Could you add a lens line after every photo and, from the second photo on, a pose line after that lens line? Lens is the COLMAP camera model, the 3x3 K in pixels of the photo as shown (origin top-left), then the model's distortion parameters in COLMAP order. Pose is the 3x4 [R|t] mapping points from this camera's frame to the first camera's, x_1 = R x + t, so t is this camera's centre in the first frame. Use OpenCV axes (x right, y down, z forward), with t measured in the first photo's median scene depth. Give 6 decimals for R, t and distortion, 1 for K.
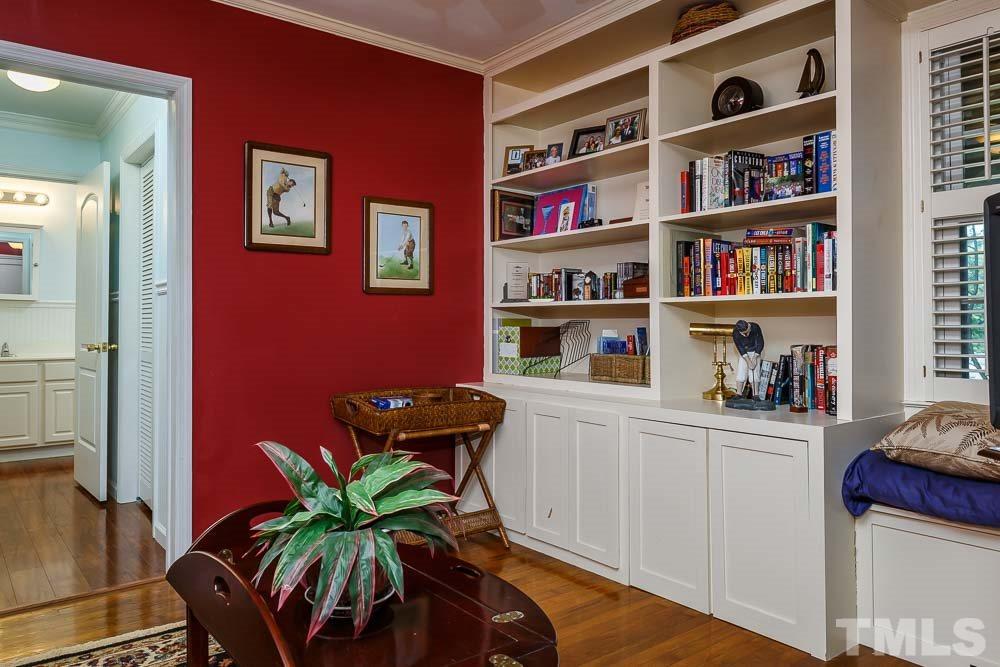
lens RADIAL K [[693.6, 0, 497.2], [0, 693.6, 323.5], [0, 0, 1]] dist [-0.003716, 0.001071]
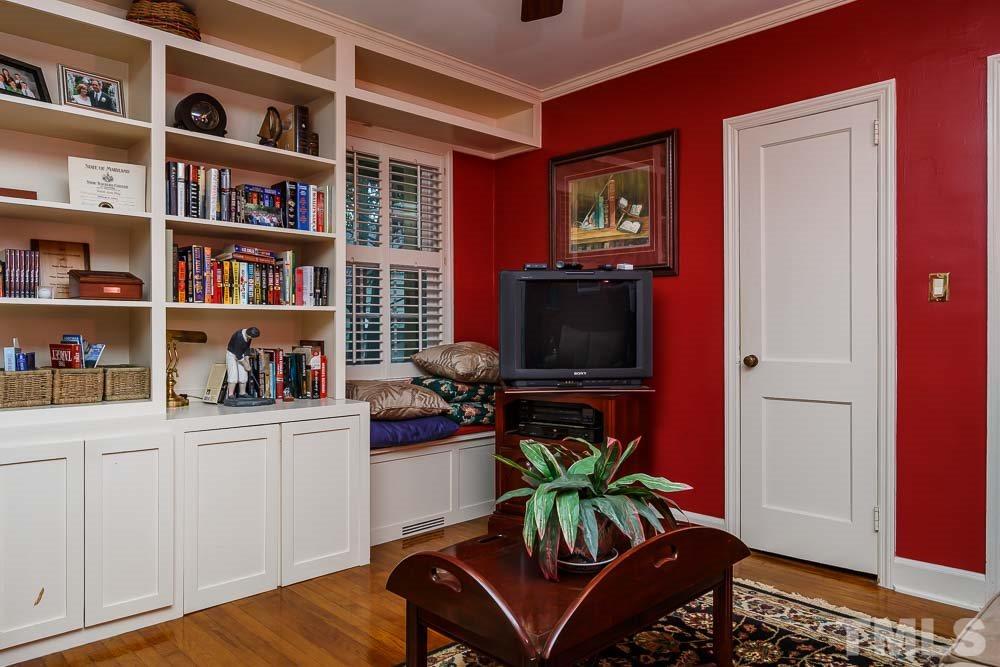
lens RADIAL K [[693.6, 0, 498.9], [0, 693.6, 336.1], [0, 0, 1]] dist [-0.003716, 0.001071]
pose [[-0.112555, -0.011598, 0.993578, -0.791208], [-0.005845, 0.999922, 0.011010, -0.005271], [-0.993628, -0.004569, -0.112614, 0.714819]]
